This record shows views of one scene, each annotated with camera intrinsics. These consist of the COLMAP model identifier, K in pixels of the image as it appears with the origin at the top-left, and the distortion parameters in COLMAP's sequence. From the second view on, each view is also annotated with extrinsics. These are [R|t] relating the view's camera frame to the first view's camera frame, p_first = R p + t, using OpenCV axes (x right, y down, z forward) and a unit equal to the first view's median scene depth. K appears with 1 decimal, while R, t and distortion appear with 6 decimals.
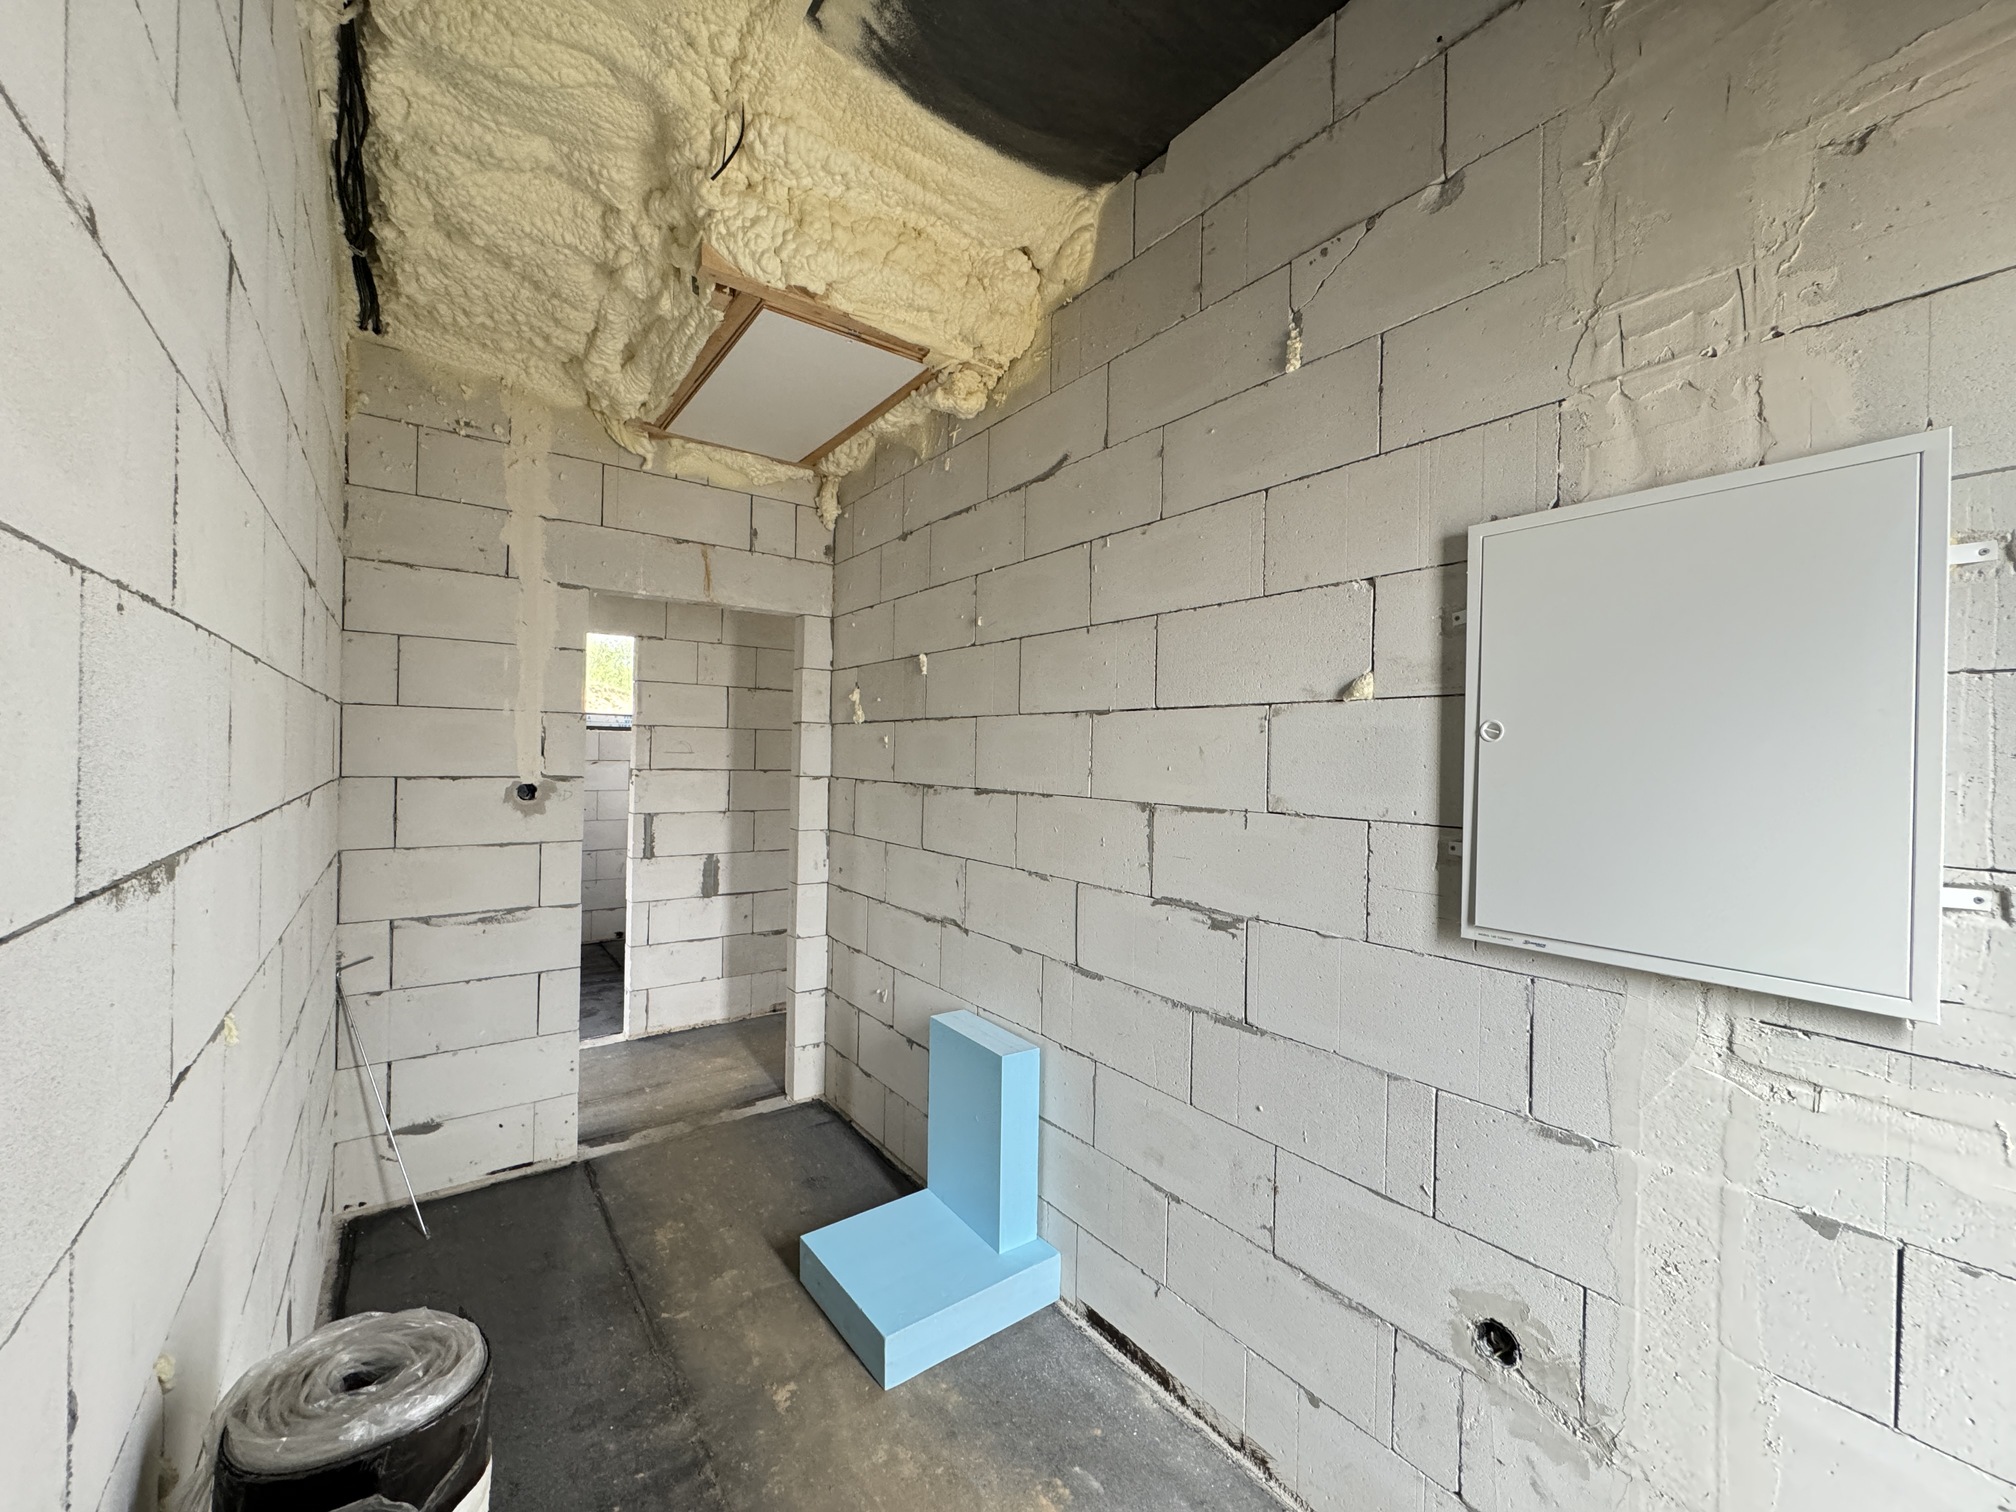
lens RADIAL K [[803.2, 0, 1006.2], [0, 803.2, 754.5], [0, 0, 1]] dist [-0.002166, 0.000061]
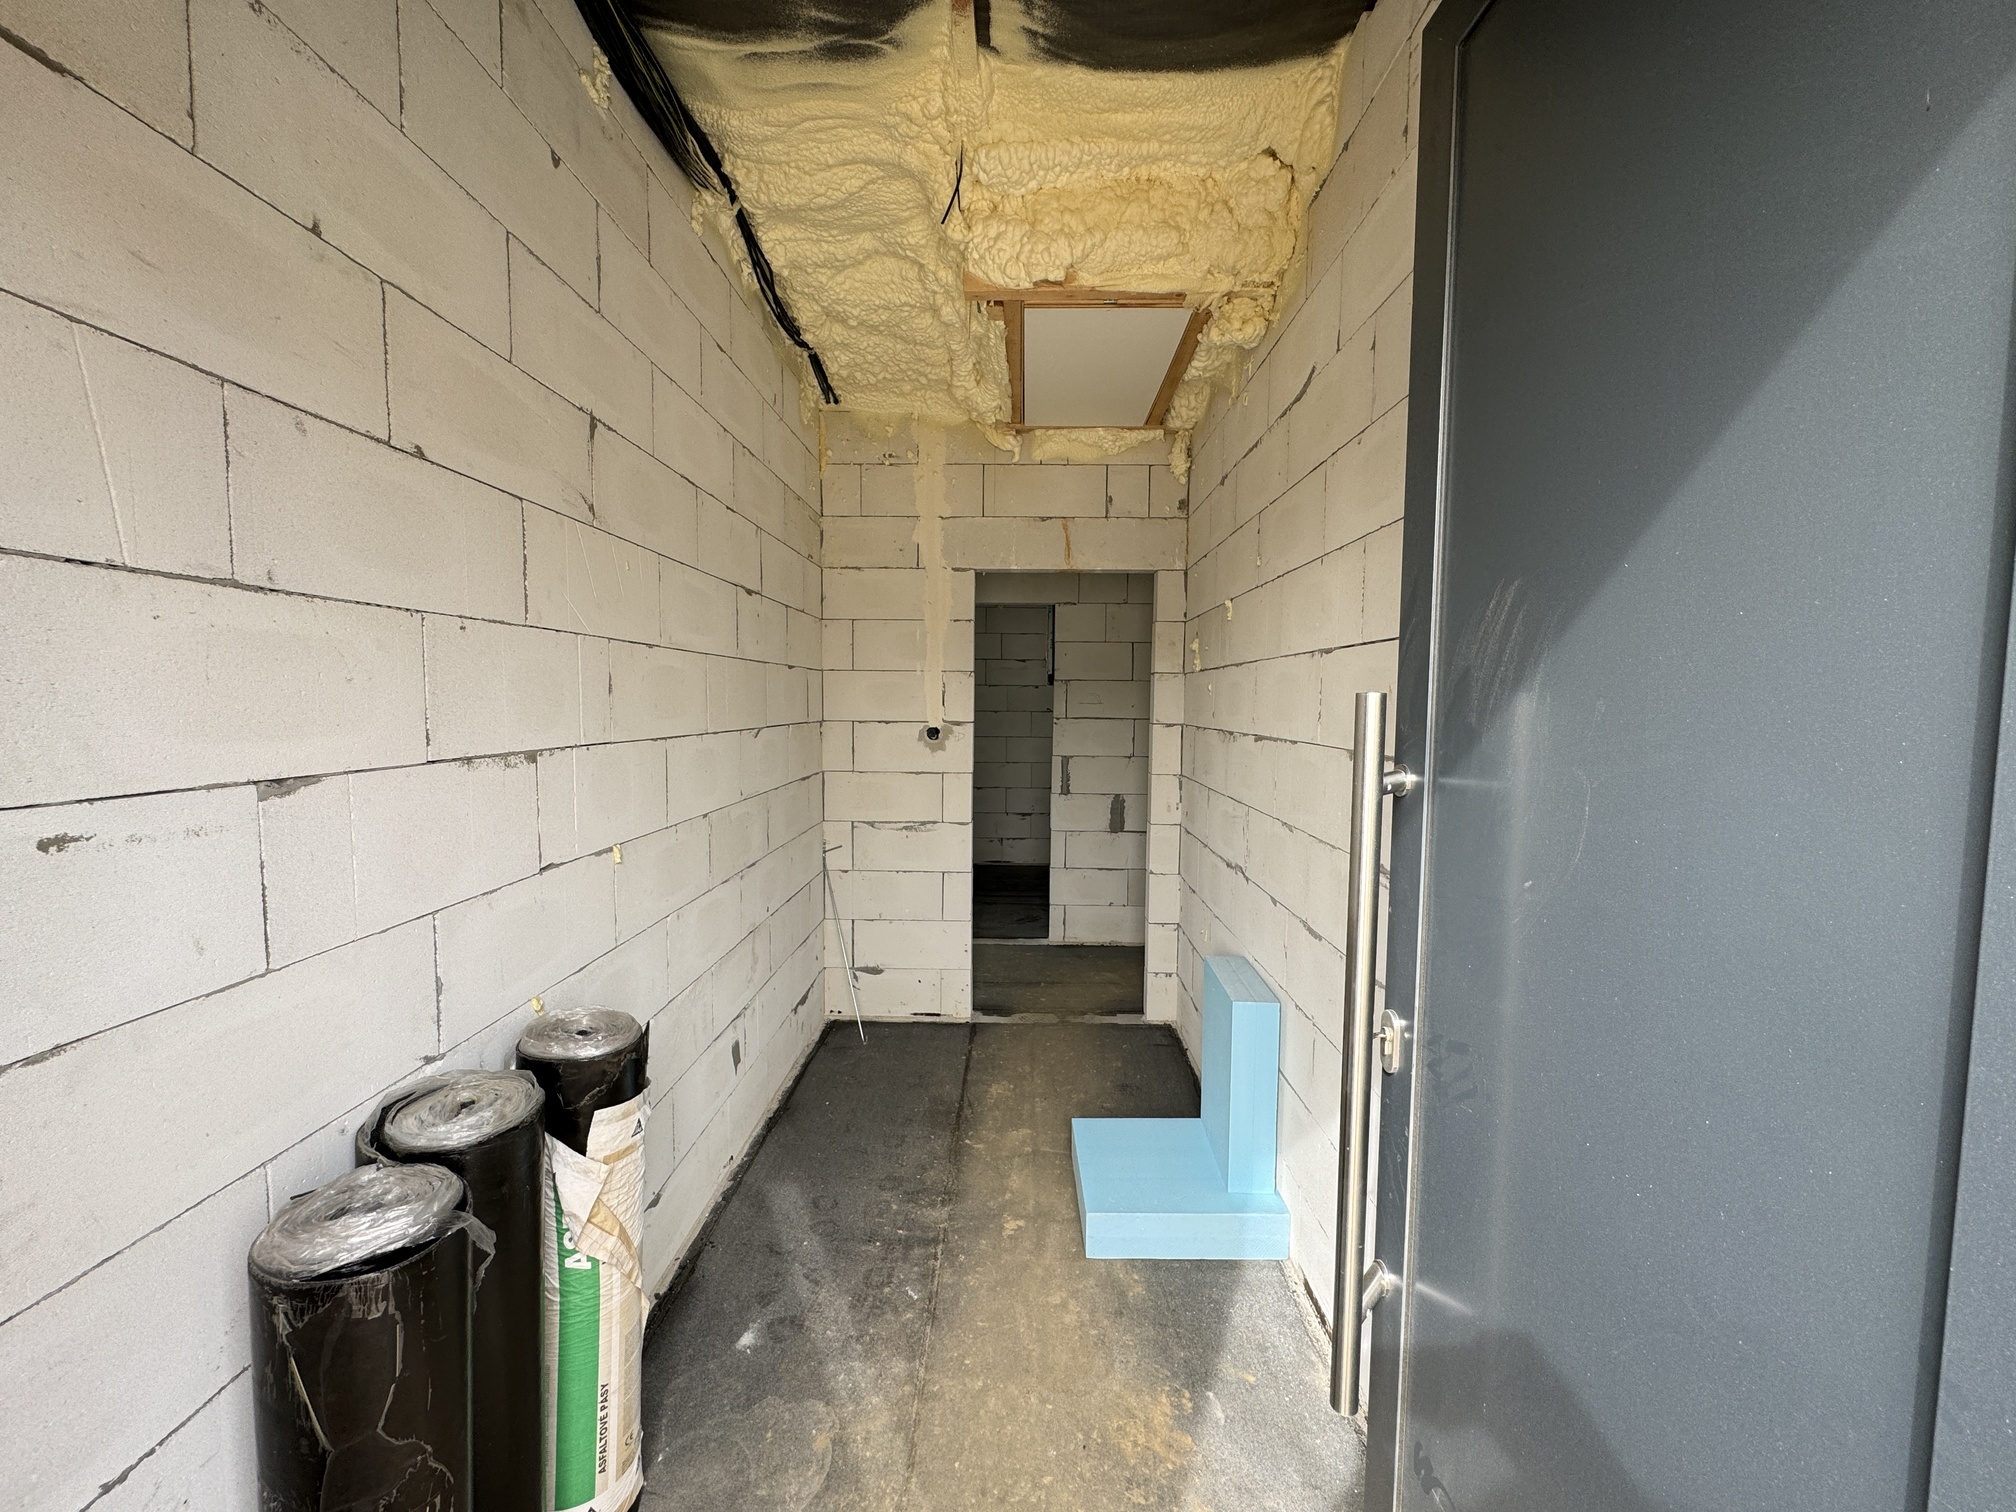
lens RADIAL K [[803.2, 0, 1005.8], [0, 803.2, 754.6], [0, 0, 1]] dist [-0.002166, 0.000061]
pose [[0.792406, 0.028913, -0.609309, 0.322384], [0.006385, 0.998428, 0.055681, 0.009953], [0.609961, -0.048013, 0.790976, 0.044987]]
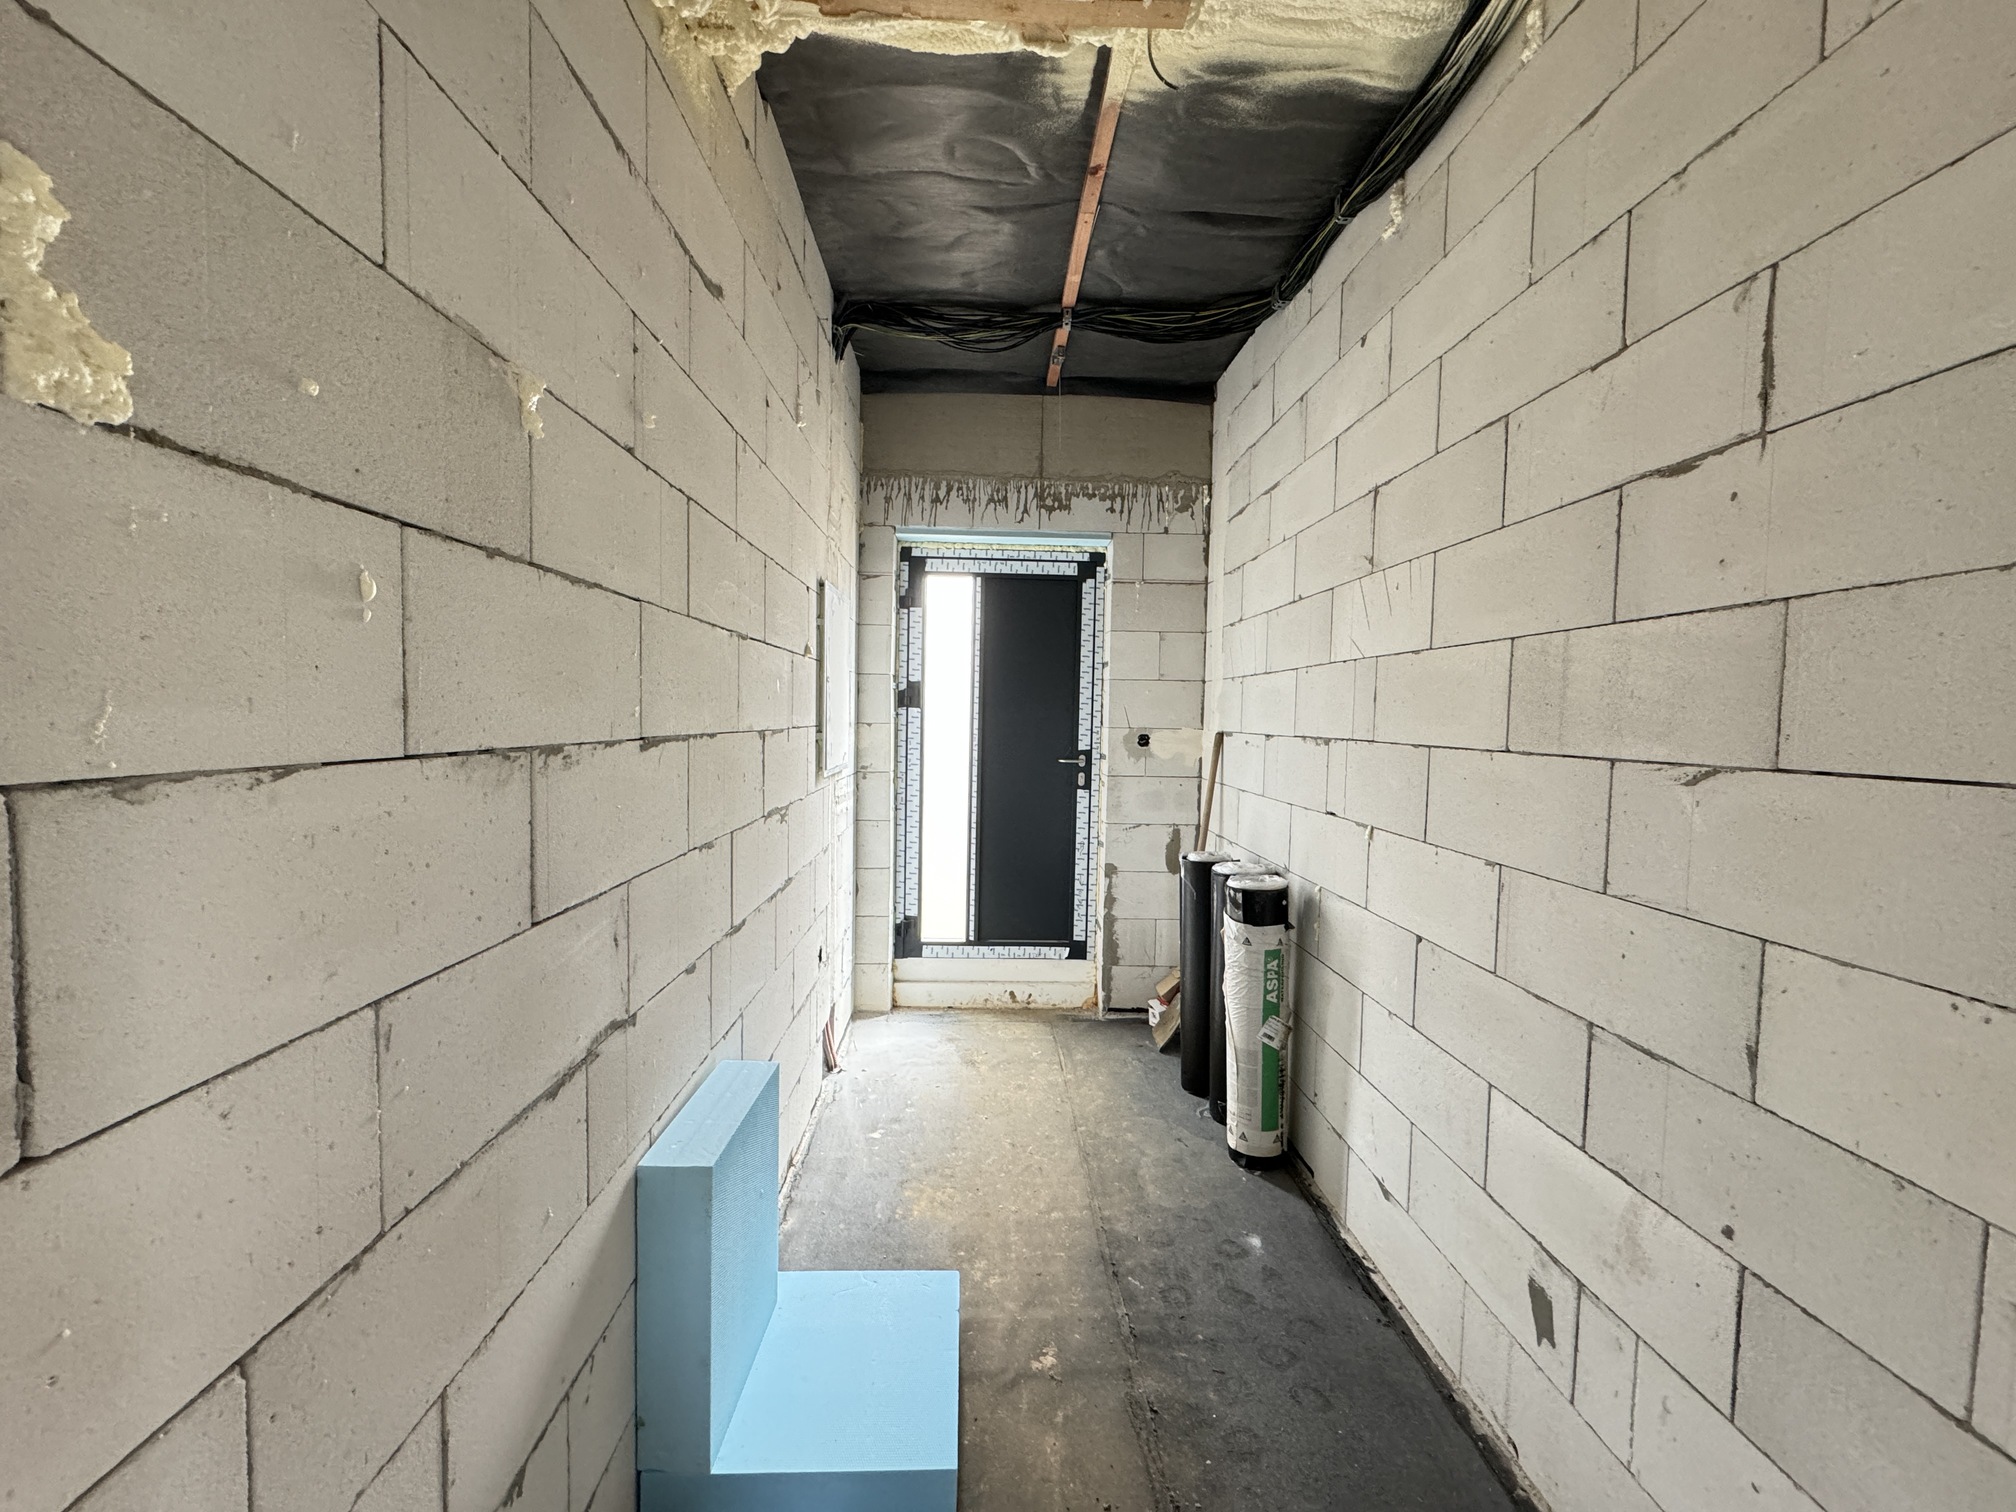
lens RADIAL K [[803.2, 0, 1002.5], [0, 803.2, 756.7], [0, 0, 1]] dist [-0.002166, 0.000061]
pose [[-0.820496, -0.062783, 0.568194, -0.541214], [-0.033895, 0.997545, 0.061278, 0.013707], [-0.570647, 0.031019, -0.820610, 1.322171]]
